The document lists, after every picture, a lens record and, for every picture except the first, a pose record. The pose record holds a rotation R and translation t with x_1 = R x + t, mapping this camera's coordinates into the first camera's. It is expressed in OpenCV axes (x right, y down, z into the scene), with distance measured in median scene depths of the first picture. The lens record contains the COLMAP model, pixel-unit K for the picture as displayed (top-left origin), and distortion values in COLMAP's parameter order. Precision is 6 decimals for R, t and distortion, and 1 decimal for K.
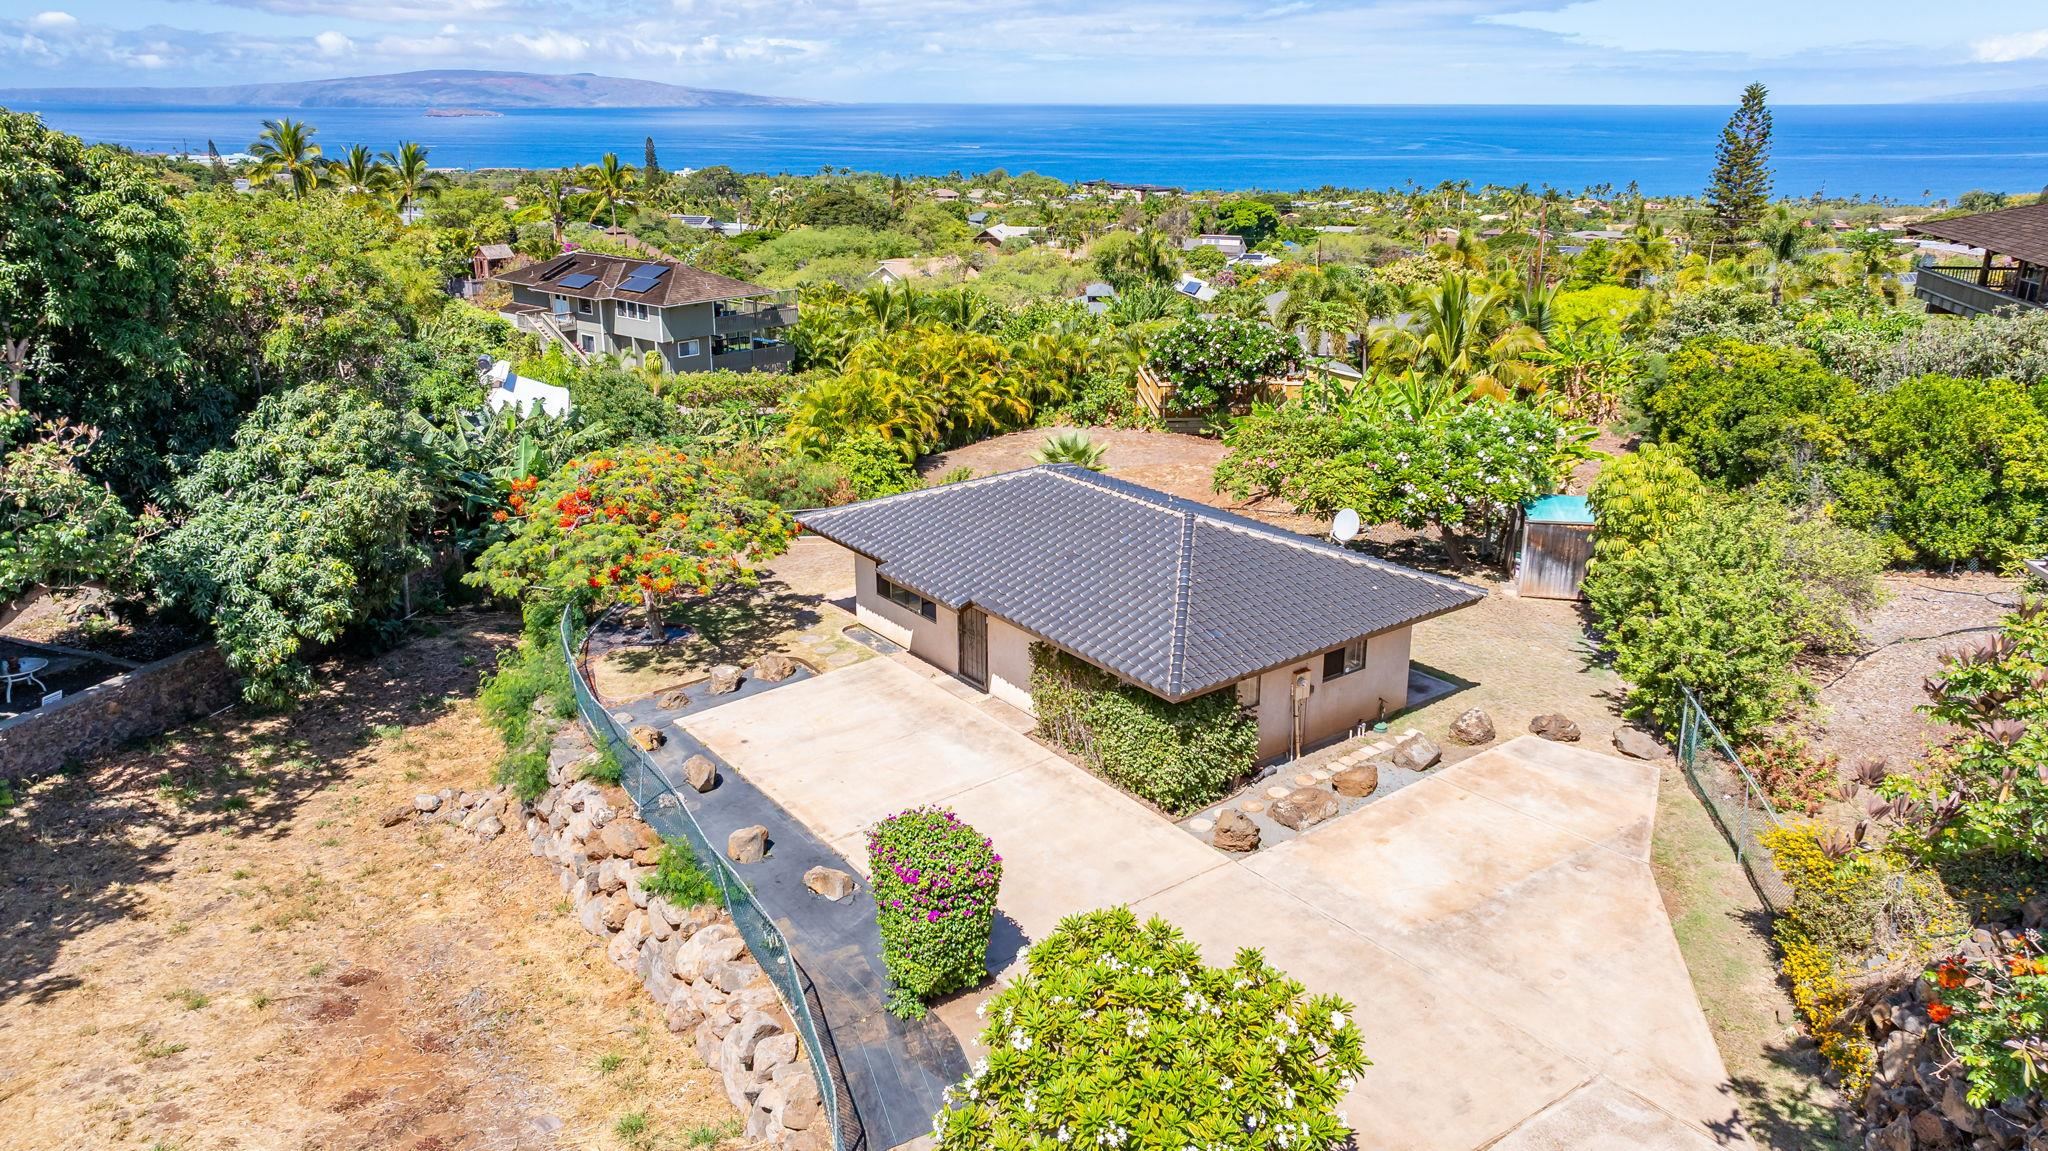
lens RADIAL K [[1437.9, 0, 1035.7], [0, 1437.9, 561.4], [0, 0, 1]] dist [-0.002501, 0.009490]
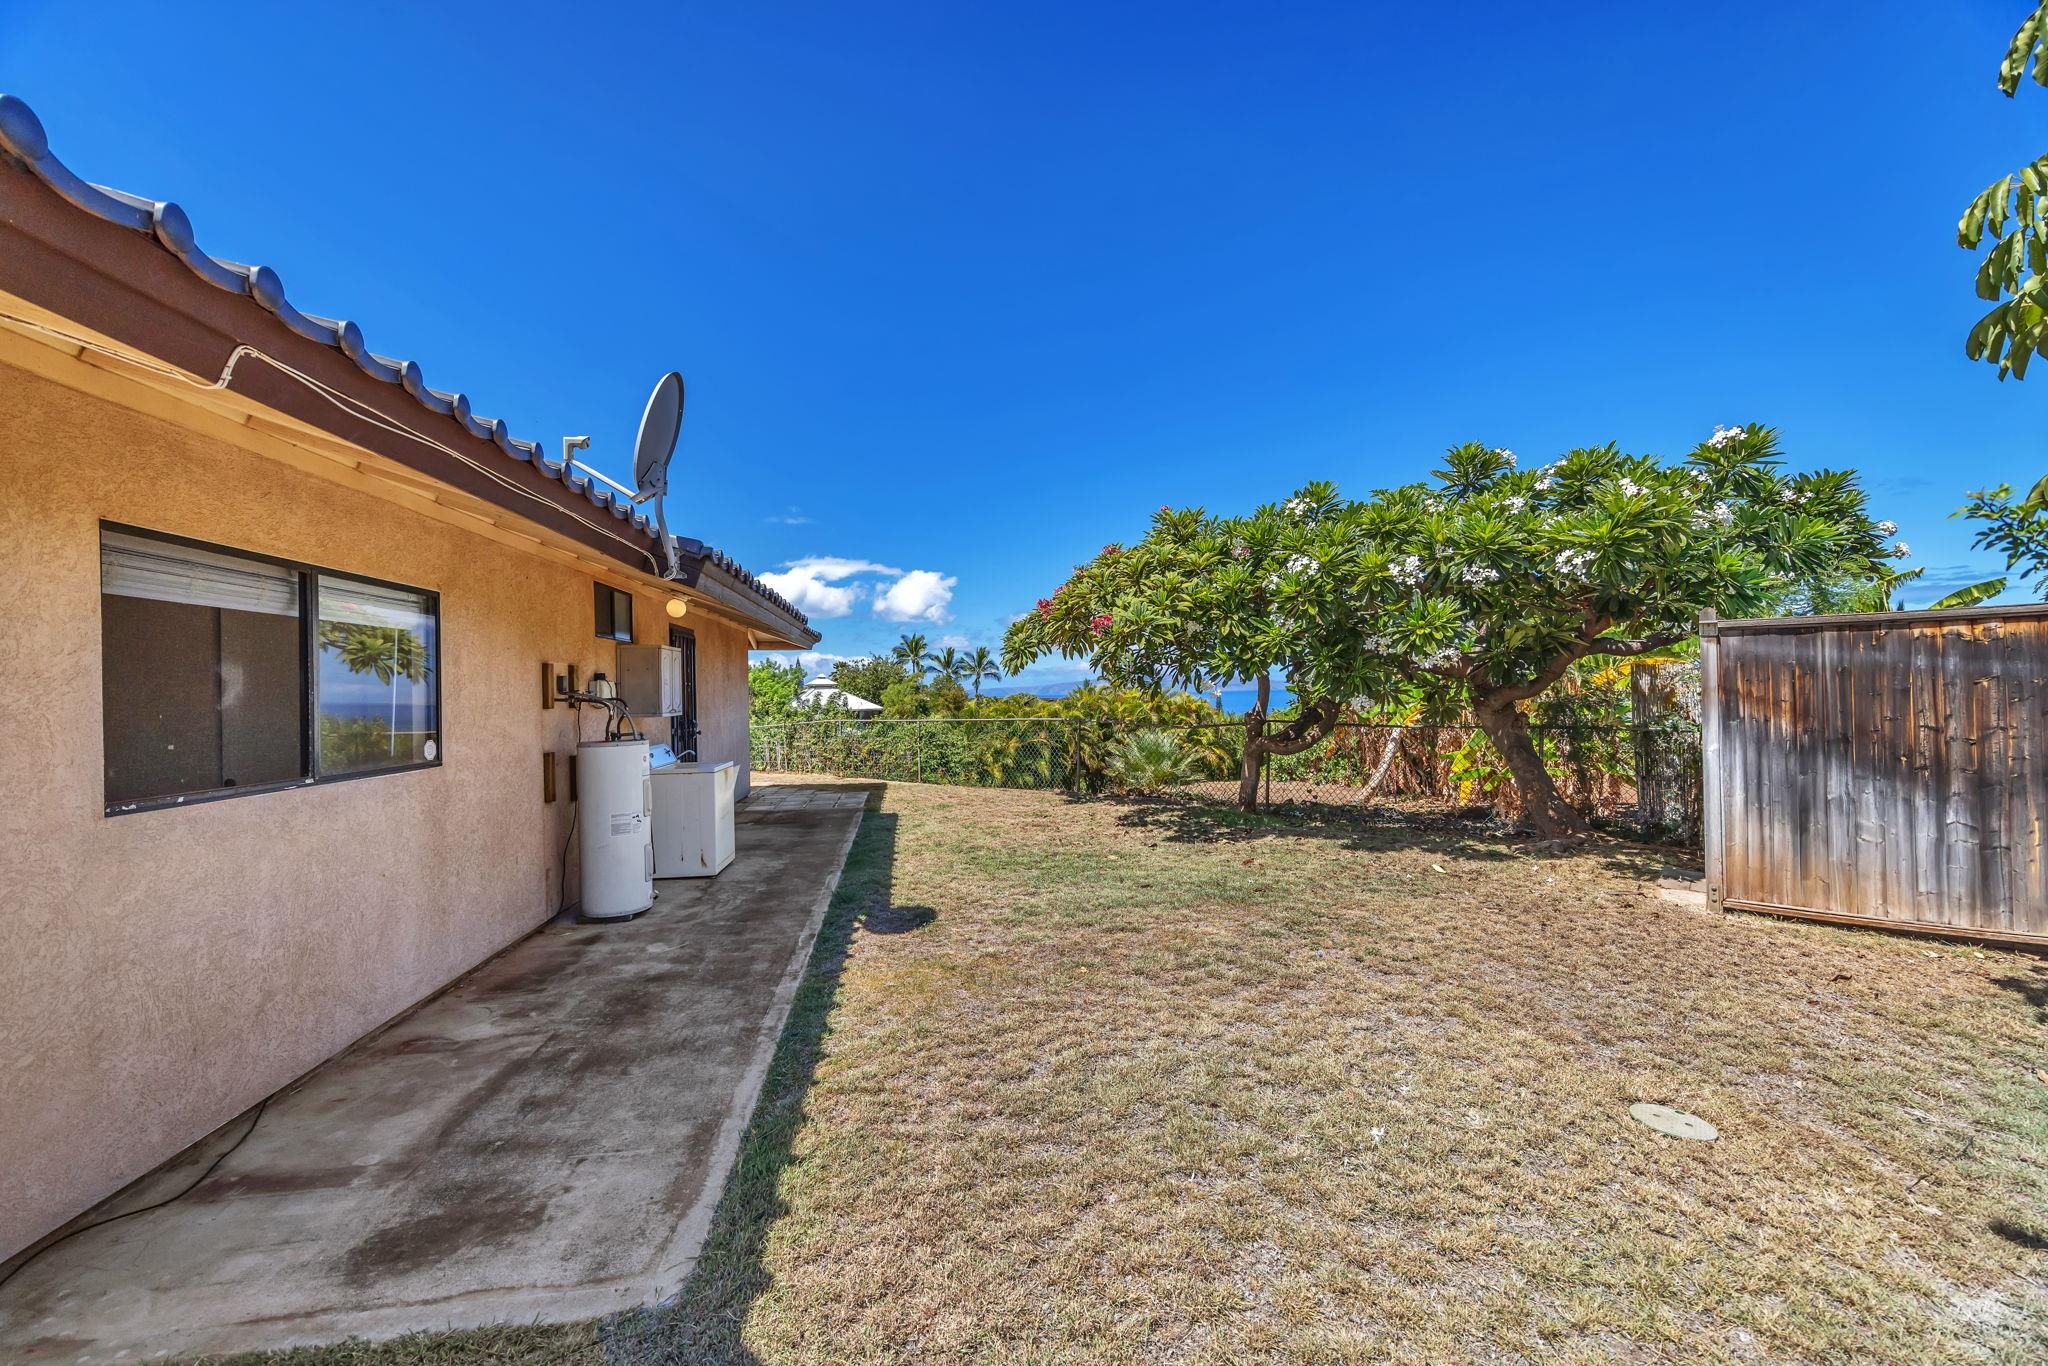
lens RADIAL K [[828.8, 0, 1024.0], [0, 828.8, 683.0], [0, 0, 1]] dist [-0.000082, 0.000098]
pose [[0.873990, -0.022601, -0.485419, 0.318382], [-0.128179, 0.952819, -0.275147, 0.046891], [0.468735, 0.302696, 0.829857, 0.845969]]
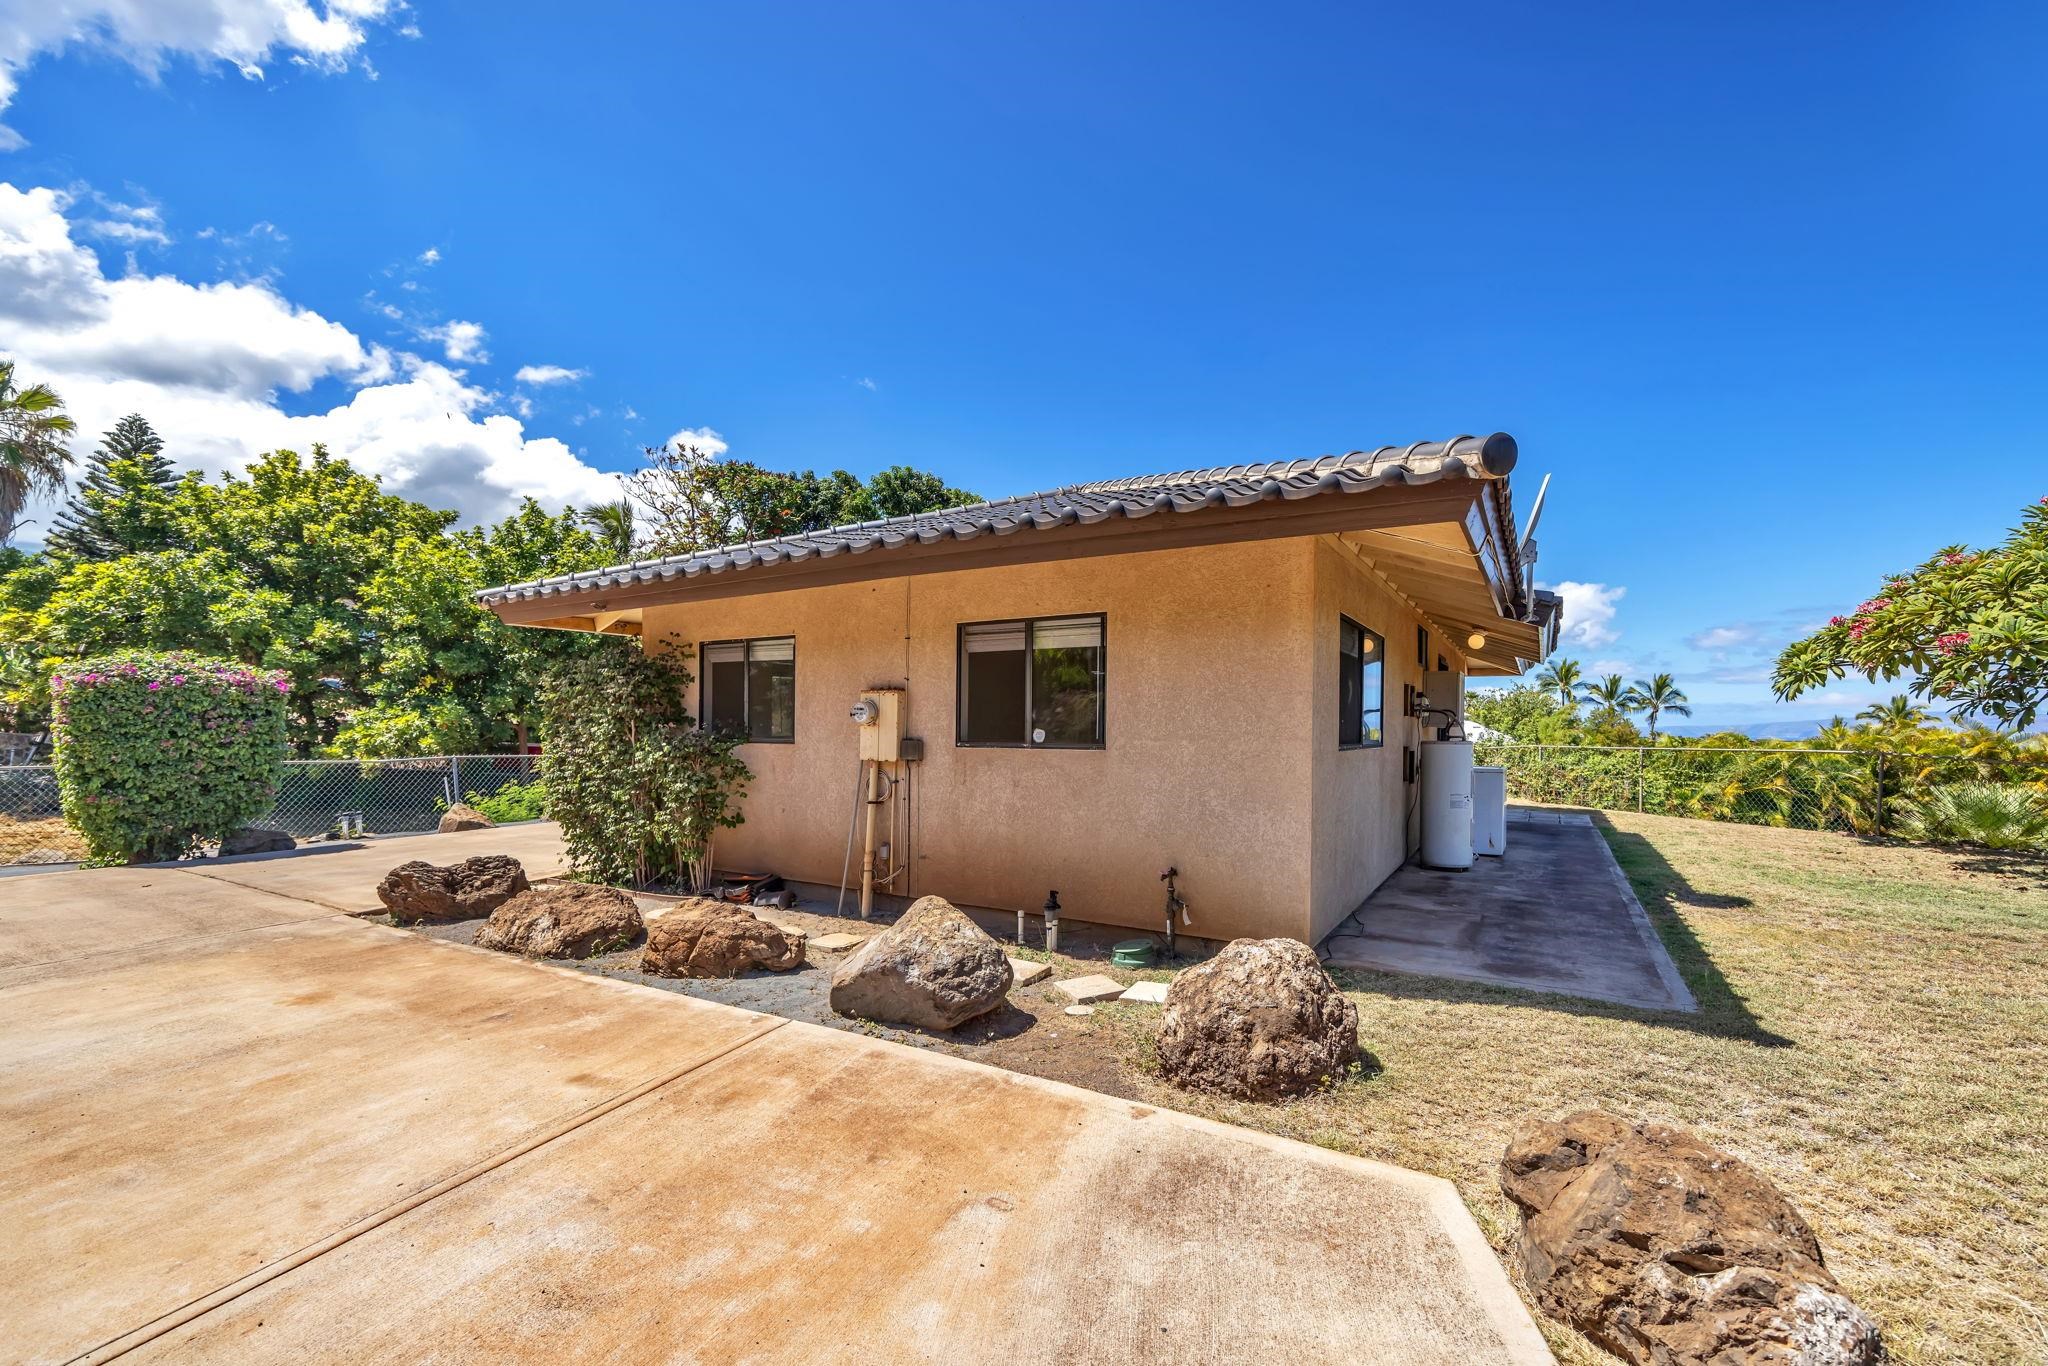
lens RADIAL K [[860.1, 0, 1044.9], [0, 860.1, 731.7], [0, 0, 1]] dist [0.002290, 0.000262]
pose [[0.390274, 0.010162, -0.920643, 0.341277], [-0.288457, 0.950945, -0.111784, 0.081744], [0.874345, 0.309193, 0.374061, 0.755417]]
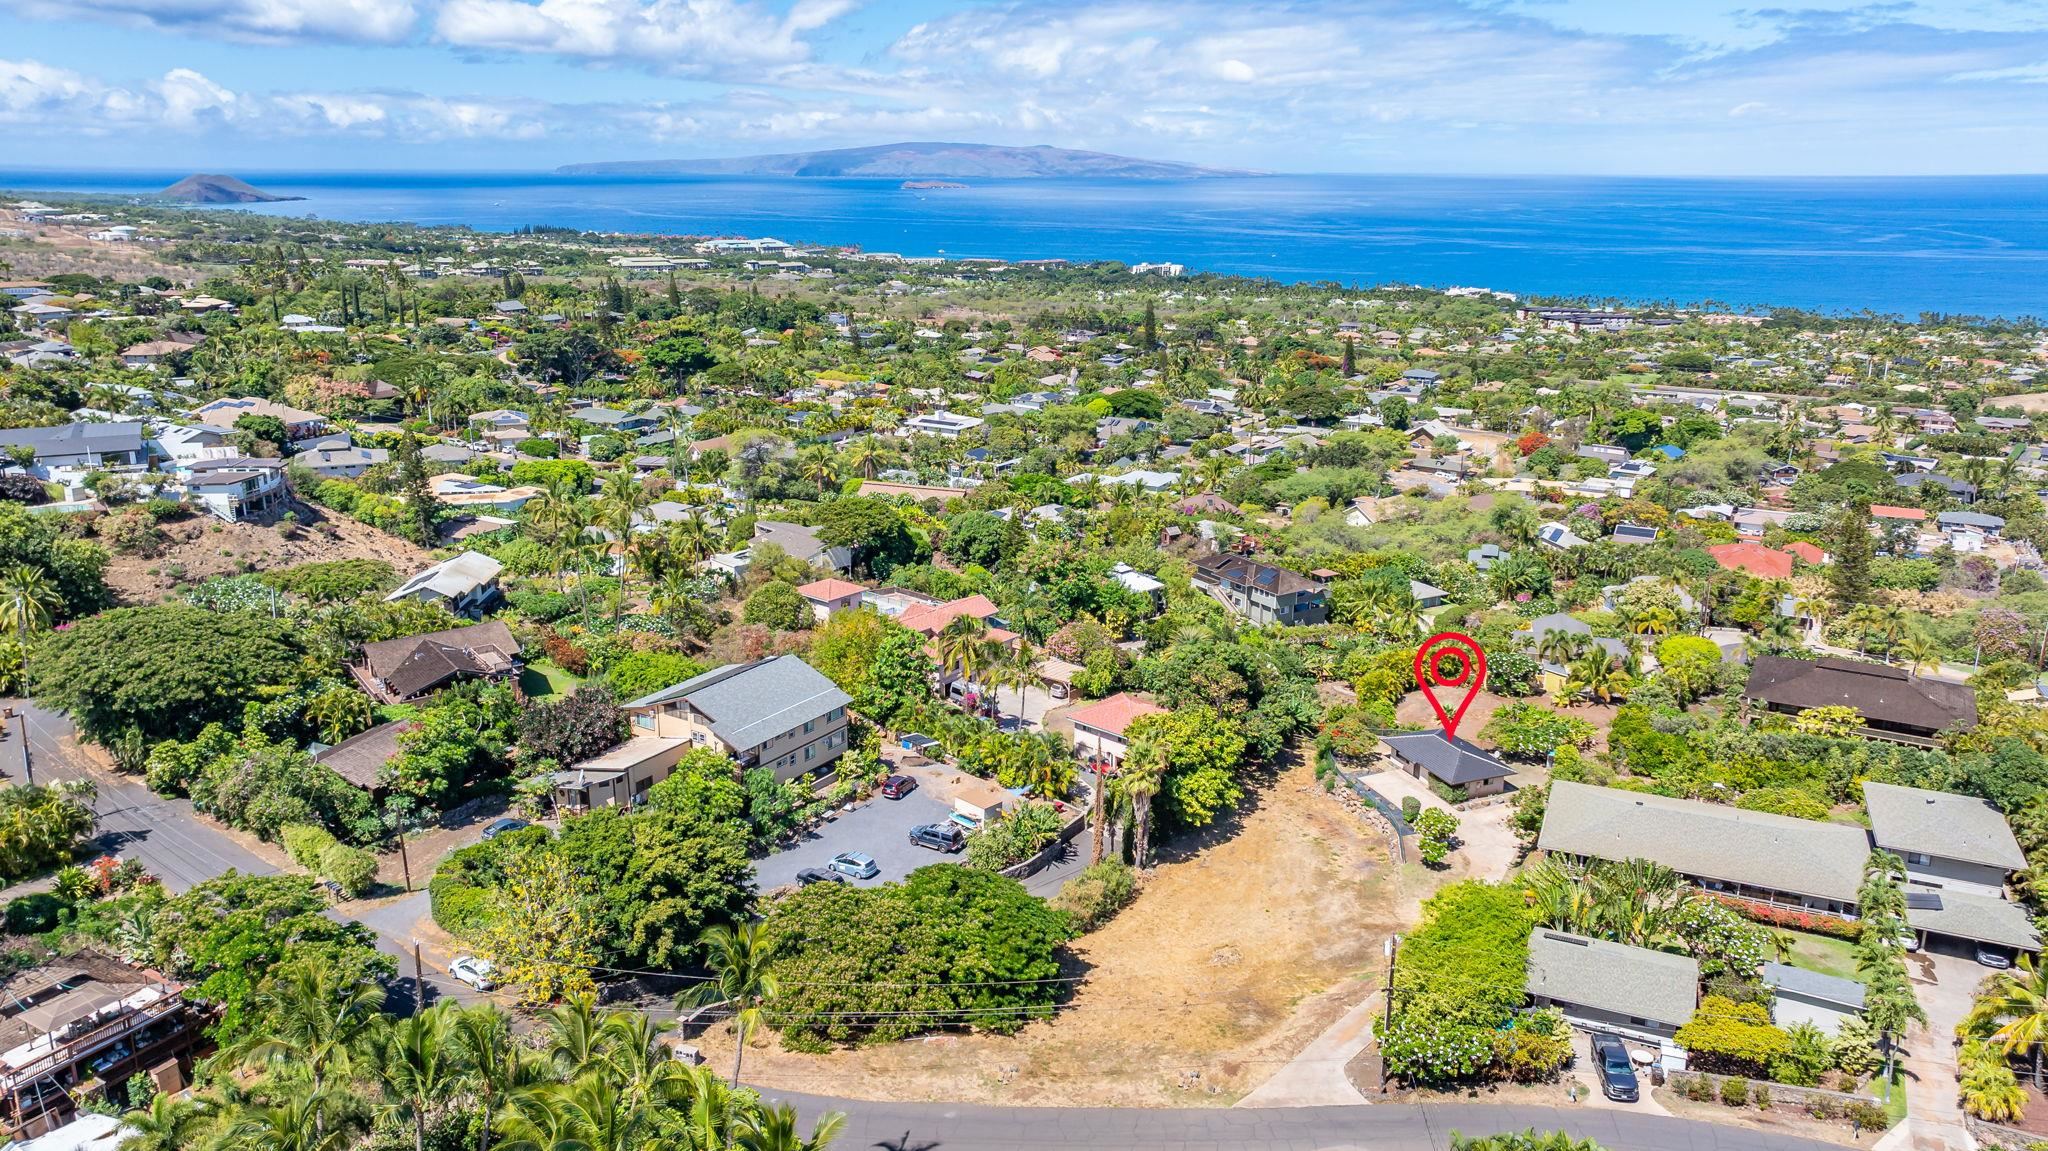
lens RADIAL K [[1444.9, 0, 1041.1], [0, 1444.9, 554.8], [0, 0, 1]] dist [-0.029492, 0.062739]
pose [[0.958438, 0.078172, -0.274381, 0.020957], [-0.091745, 0.995096, -0.036967, -0.347456], [0.270146, 0.060604, 0.960910, -3.850312]]
